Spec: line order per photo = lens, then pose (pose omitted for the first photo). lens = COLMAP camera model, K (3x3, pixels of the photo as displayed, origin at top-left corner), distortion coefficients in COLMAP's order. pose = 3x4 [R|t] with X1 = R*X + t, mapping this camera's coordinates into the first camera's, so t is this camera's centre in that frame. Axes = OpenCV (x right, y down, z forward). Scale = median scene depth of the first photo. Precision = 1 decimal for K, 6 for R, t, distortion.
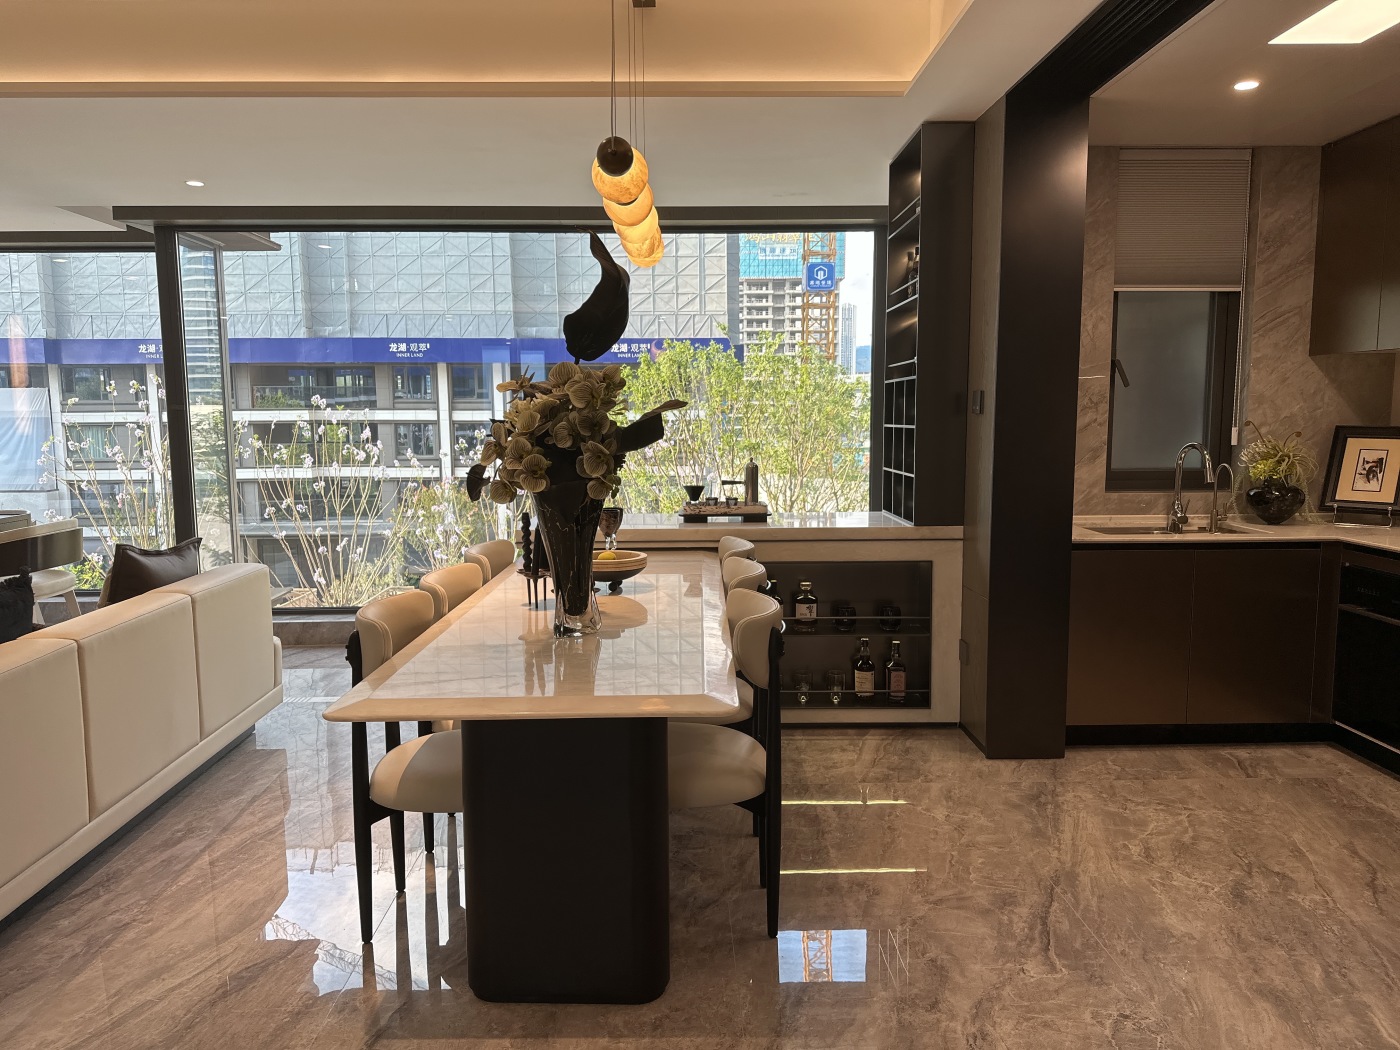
lens RADIAL K [[996.5, 0, 697.5], [0, 996.5, 524.0], [0, 0, 1]] dist [0.040010, -0.032134]
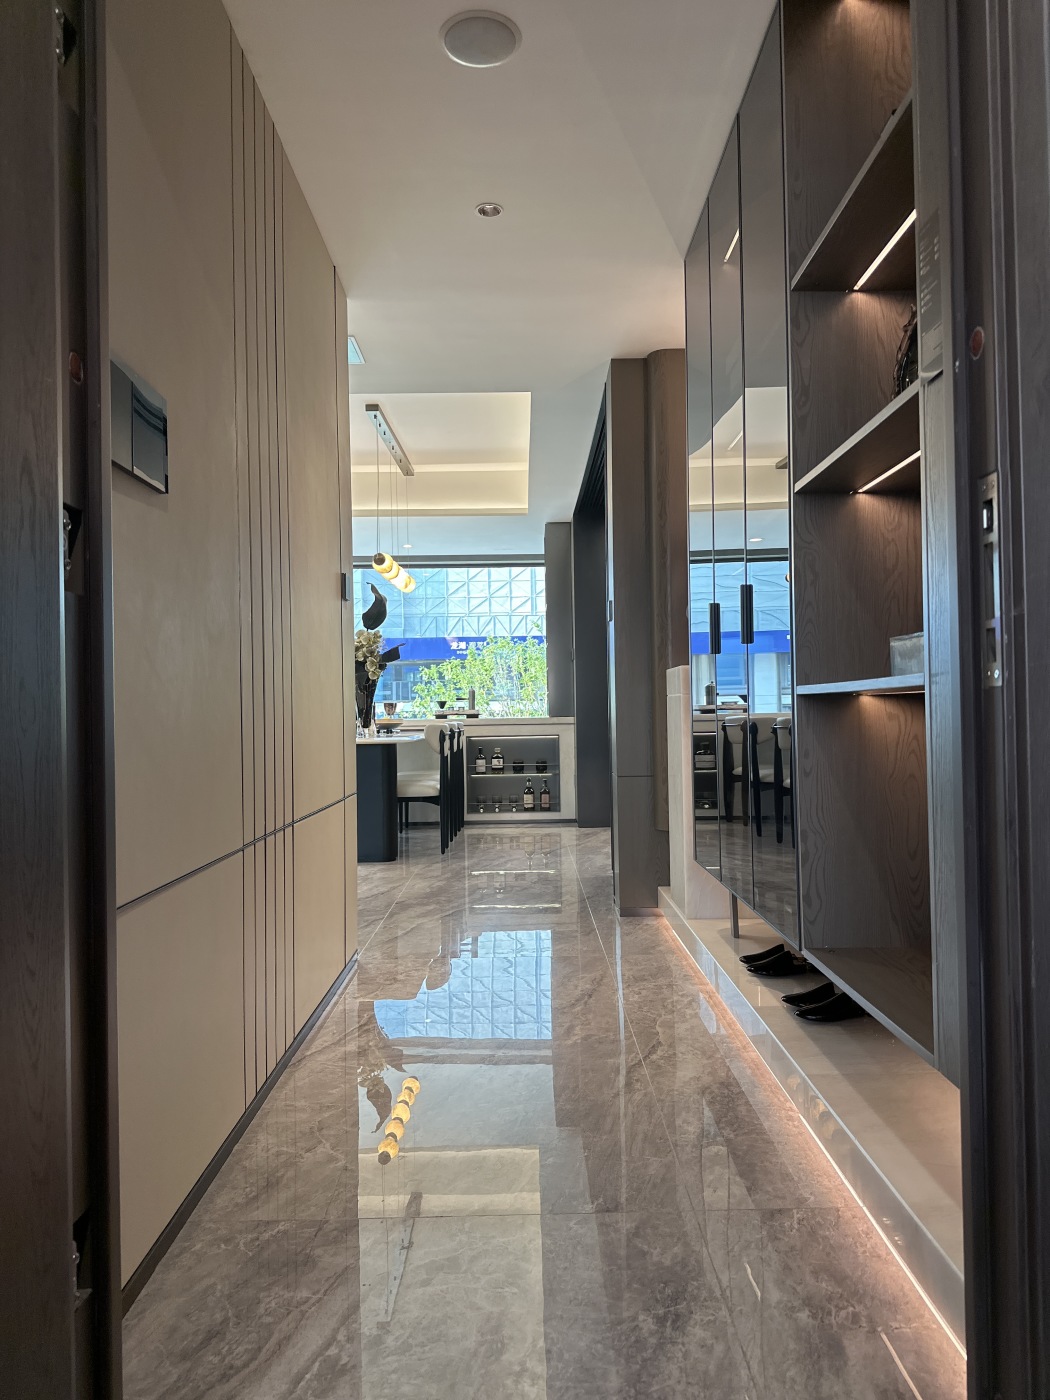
lens RADIAL K [[996.5, 0, 526.5], [0, 996.5, 703.0], [0, 0, 1]] dist [0.040010, -0.032134]
pose [[0.999709, -0.010273, -0.021841, 0.207336], [0.007600, 0.992848, -0.119142, 0.201394], [0.022909, 0.118941, 0.992637, -0.927705]]
